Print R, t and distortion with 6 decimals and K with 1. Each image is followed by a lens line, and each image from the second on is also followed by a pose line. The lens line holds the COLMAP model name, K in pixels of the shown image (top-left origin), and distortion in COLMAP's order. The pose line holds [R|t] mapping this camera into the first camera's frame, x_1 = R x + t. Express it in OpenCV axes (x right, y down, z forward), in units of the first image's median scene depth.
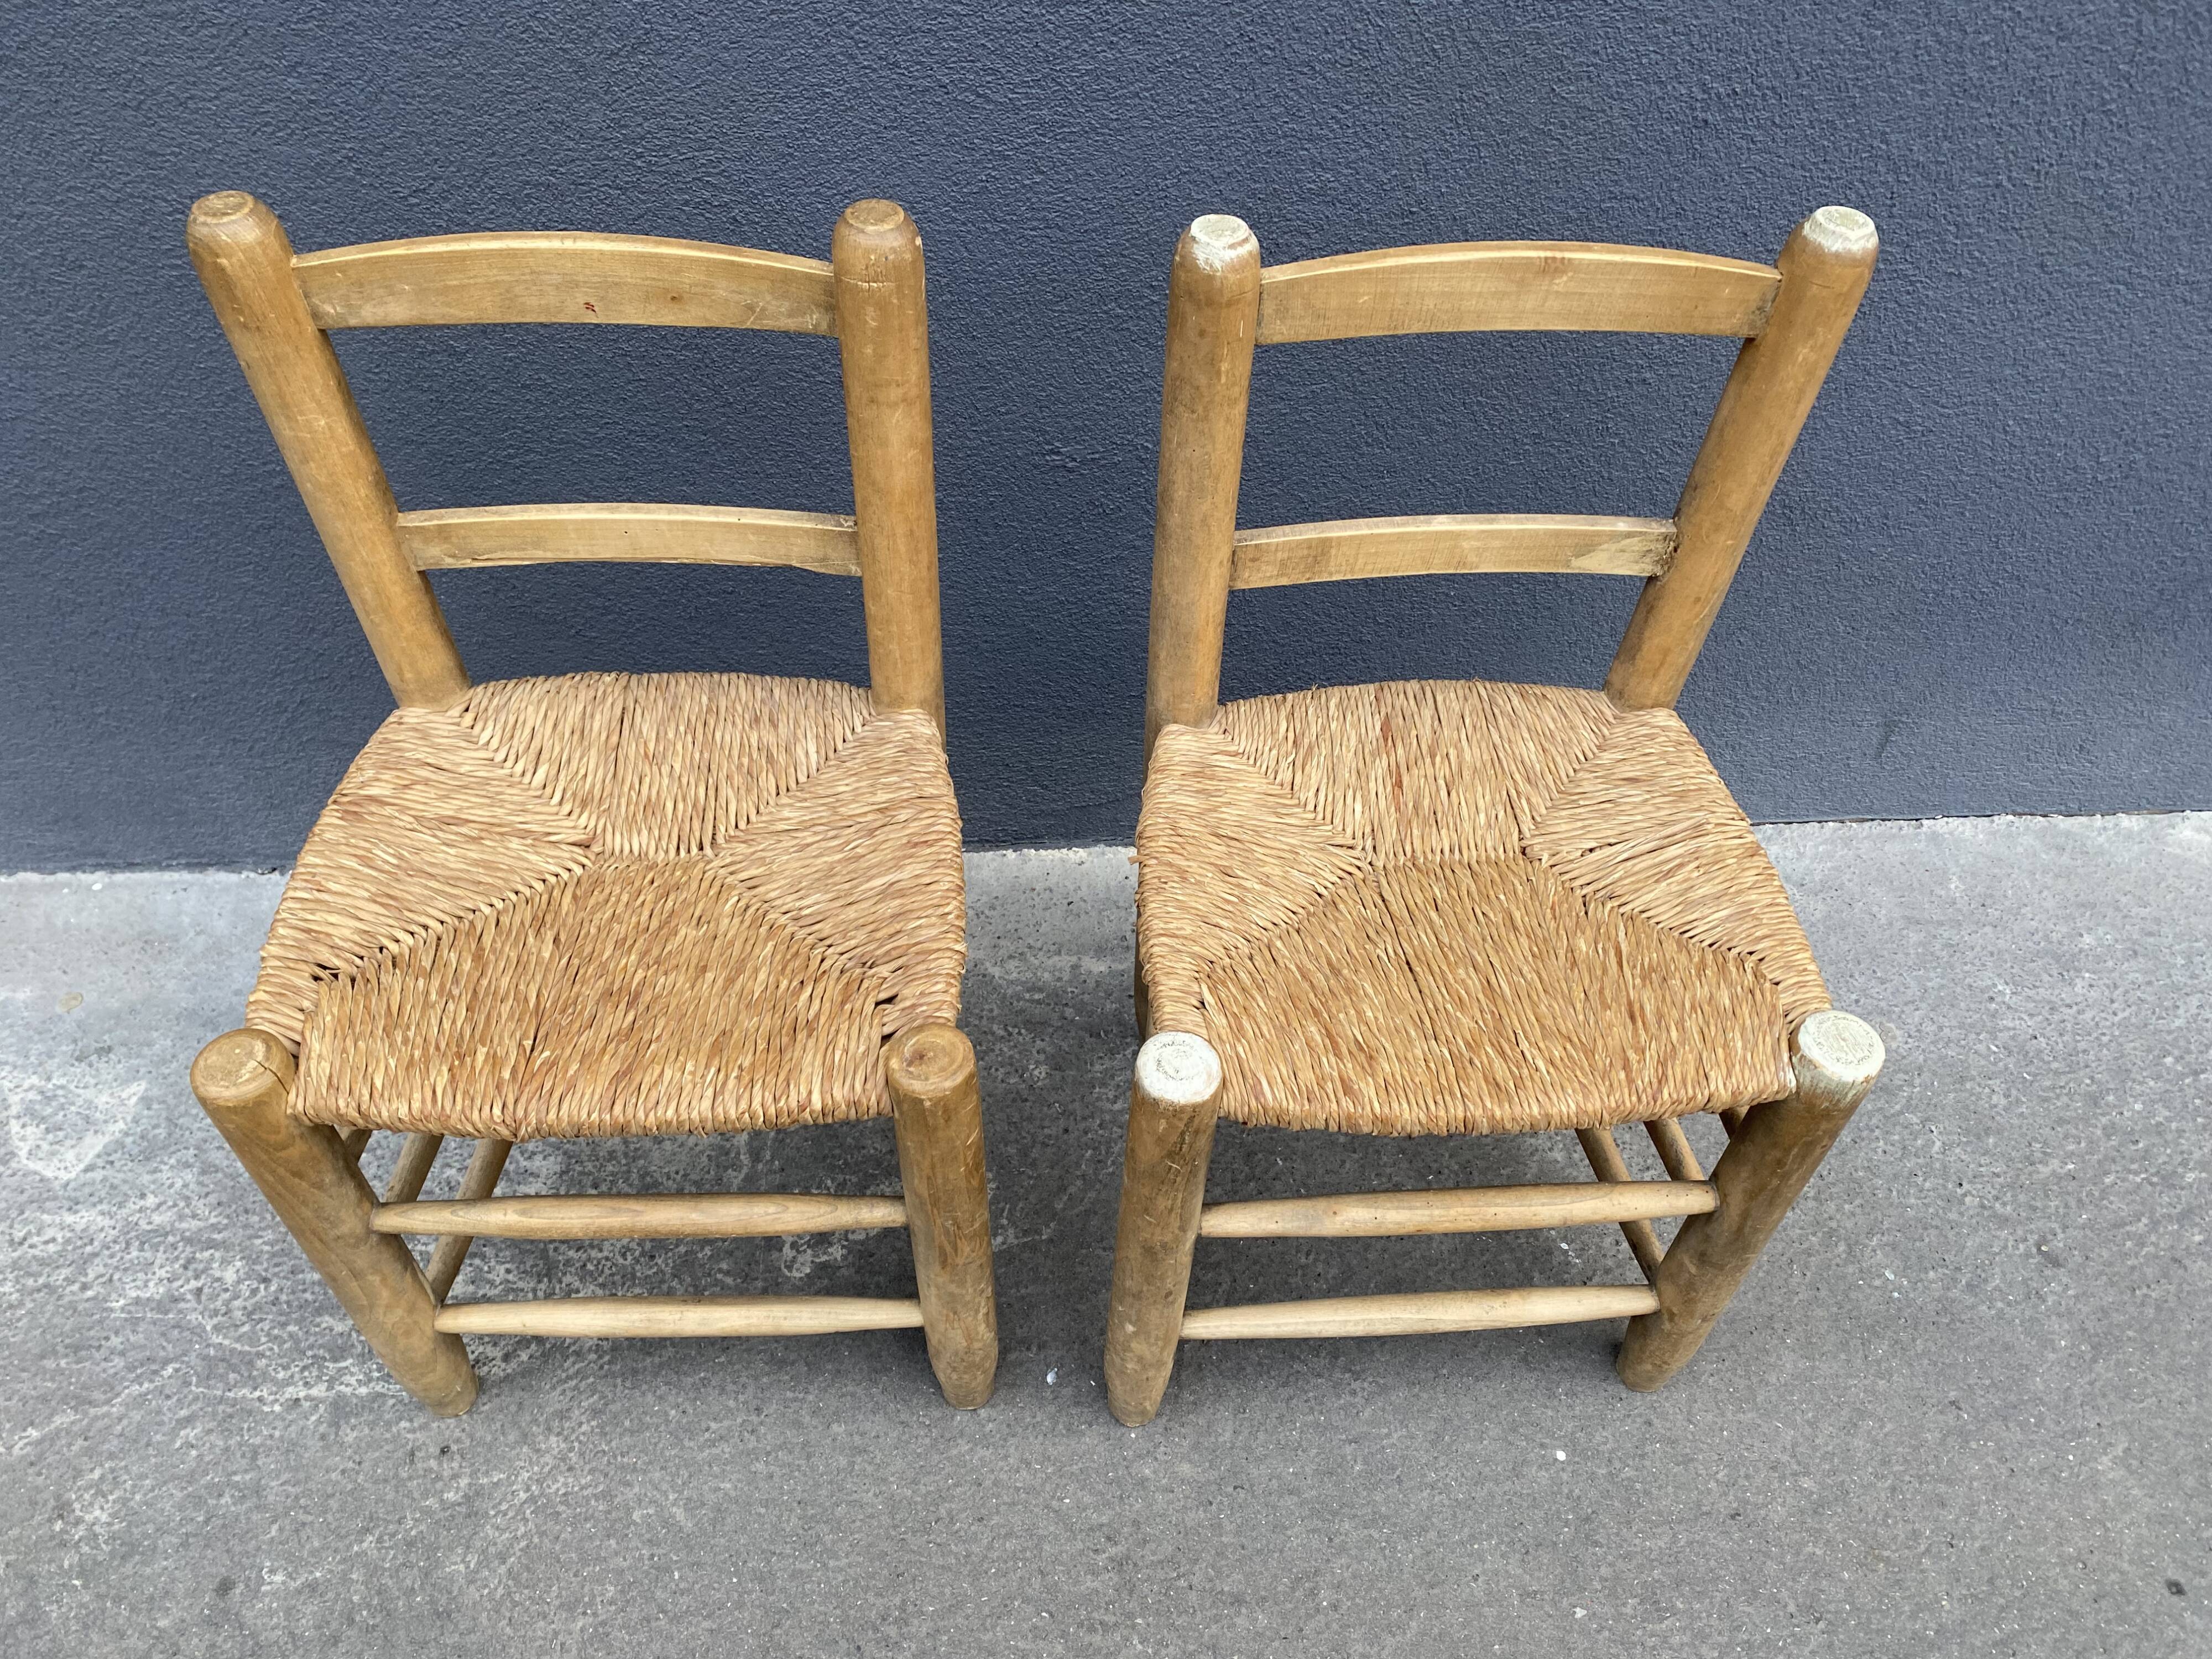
lens RADIAL K [[1699.6, 0, 1089.5], [0, 1699.6, 847.3], [0, 0, 1]] dist [0.014982, -0.012388]
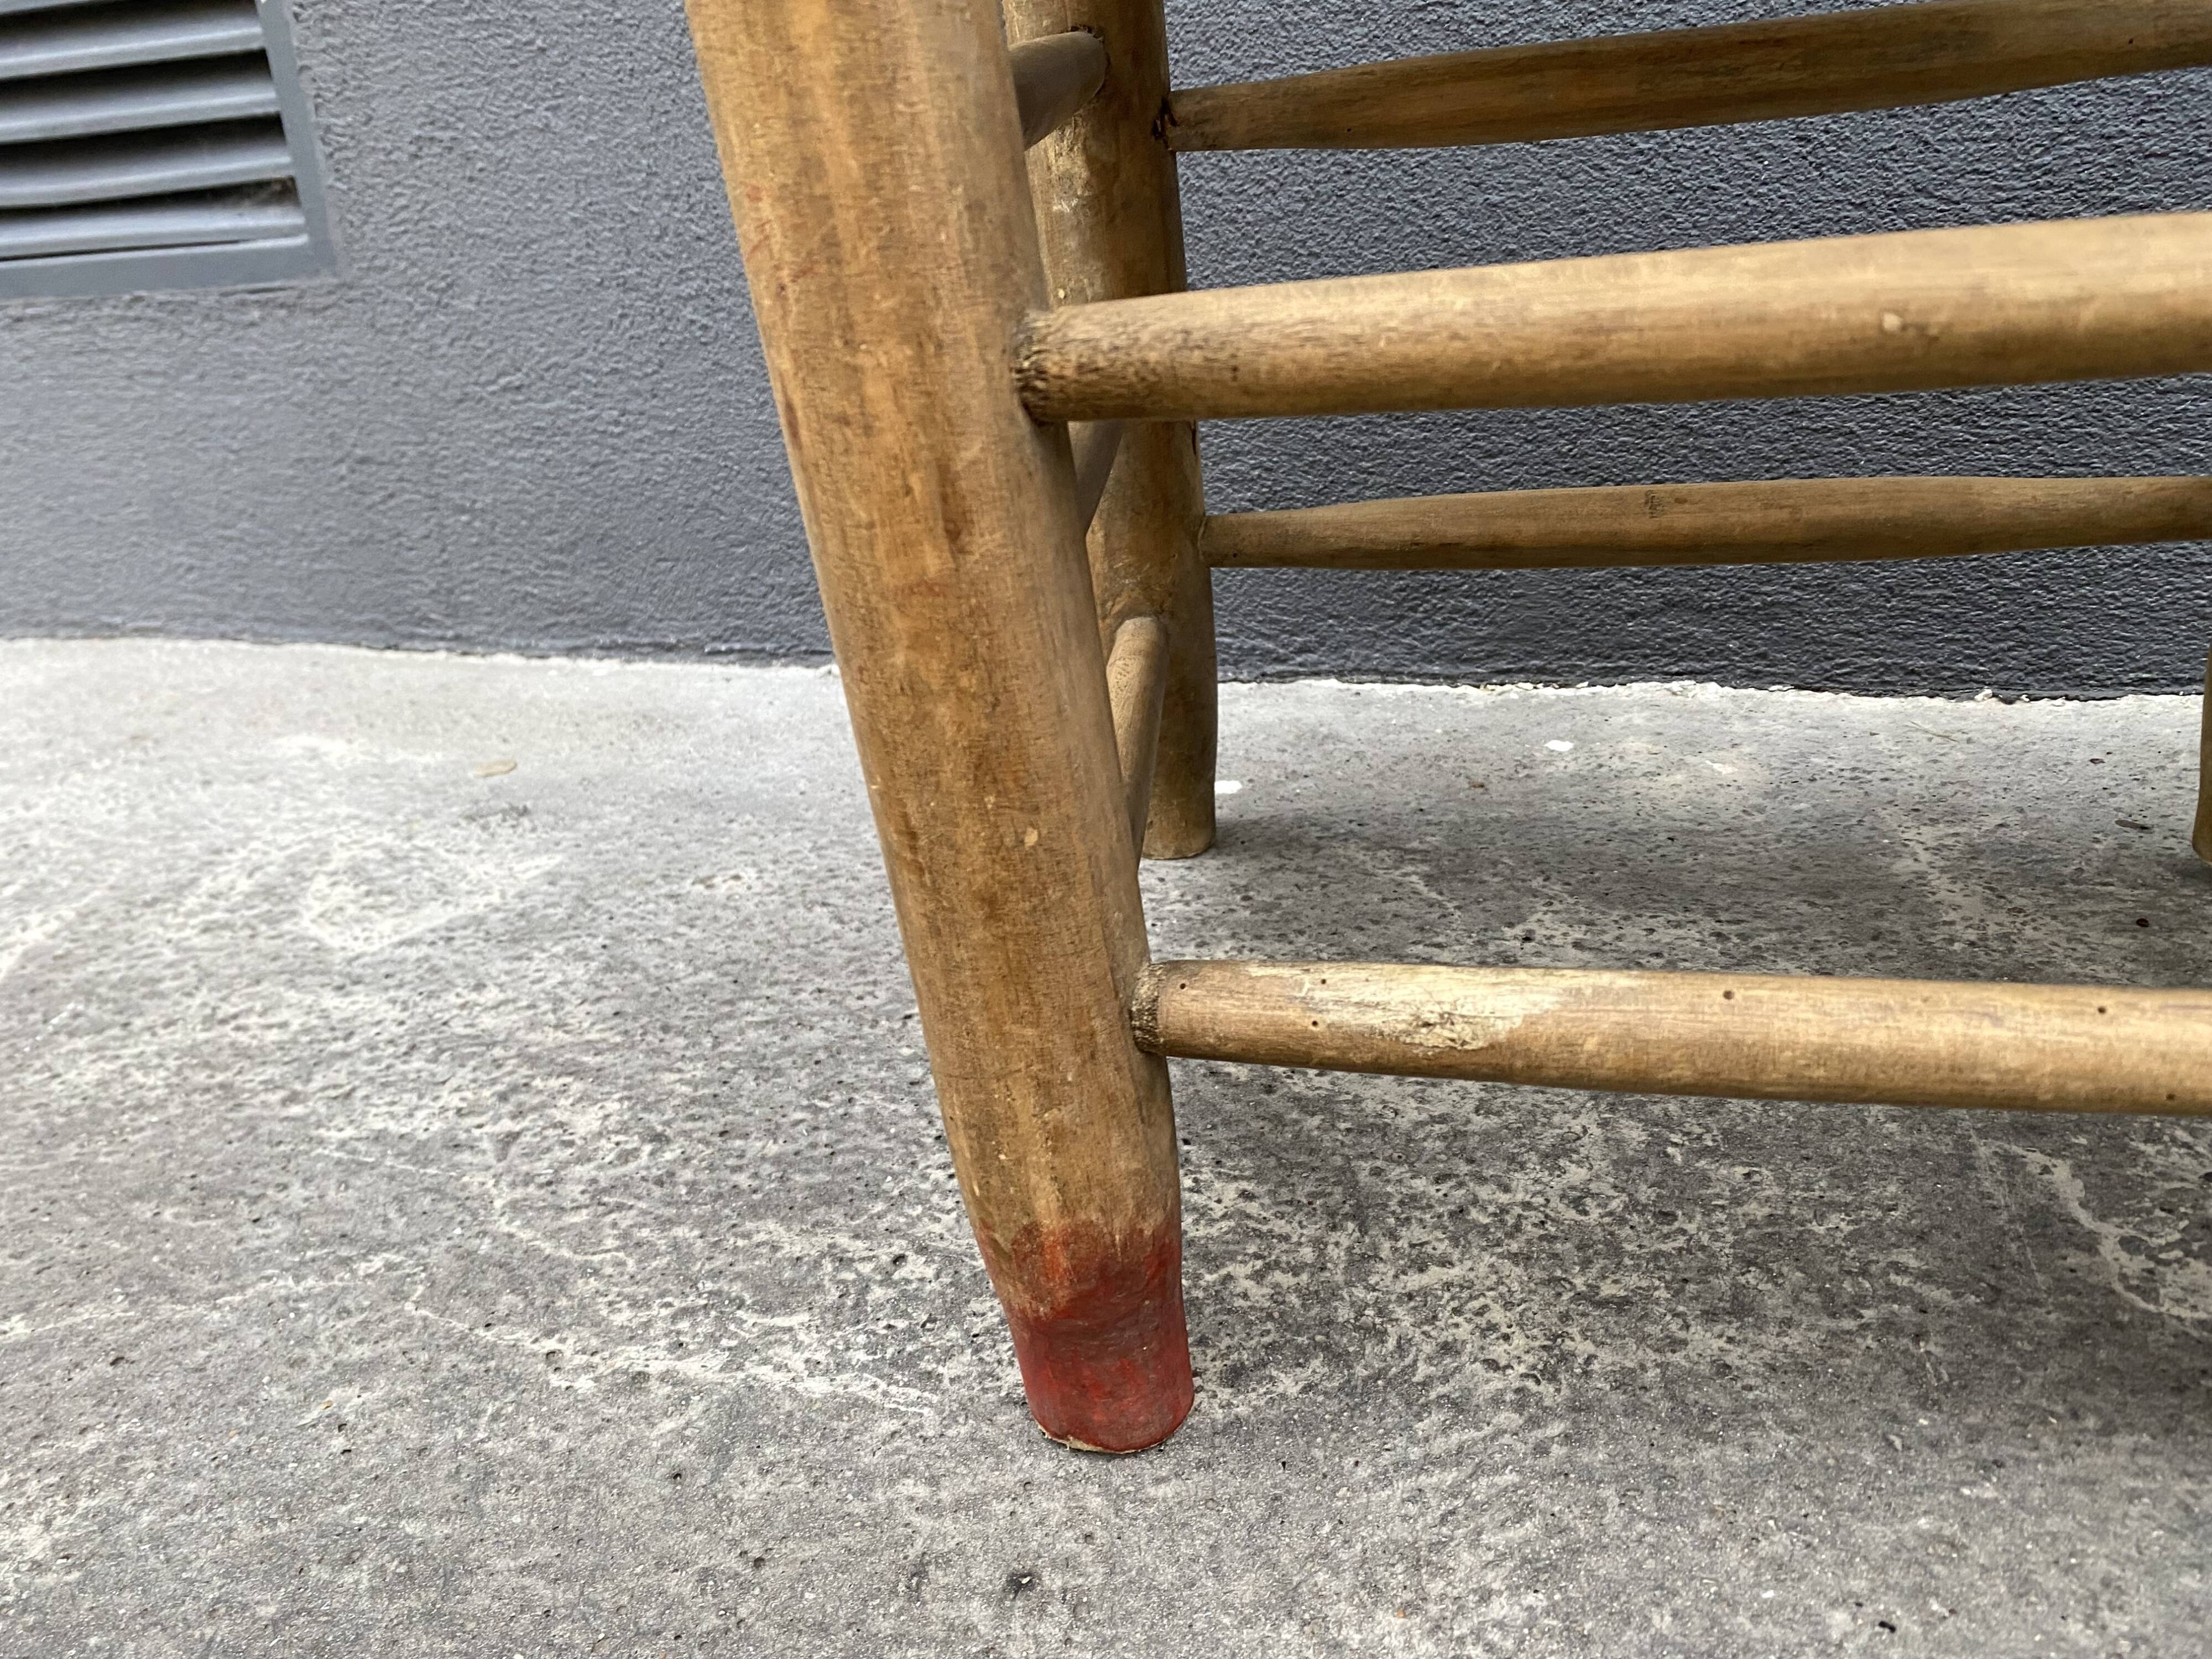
lens RADIAL K [[1699.6, 0, 1075.1], [0, 1699.6, 851.4], [0, 0, 1]] dist [0.014982, -0.012388]
pose [[0.944317, 0.048128, -0.325497, -0.274093], [-0.185315, 0.895223, -0.405259, 0.351856], [0.271888, 0.443012, 0.854293, 0.681272]]
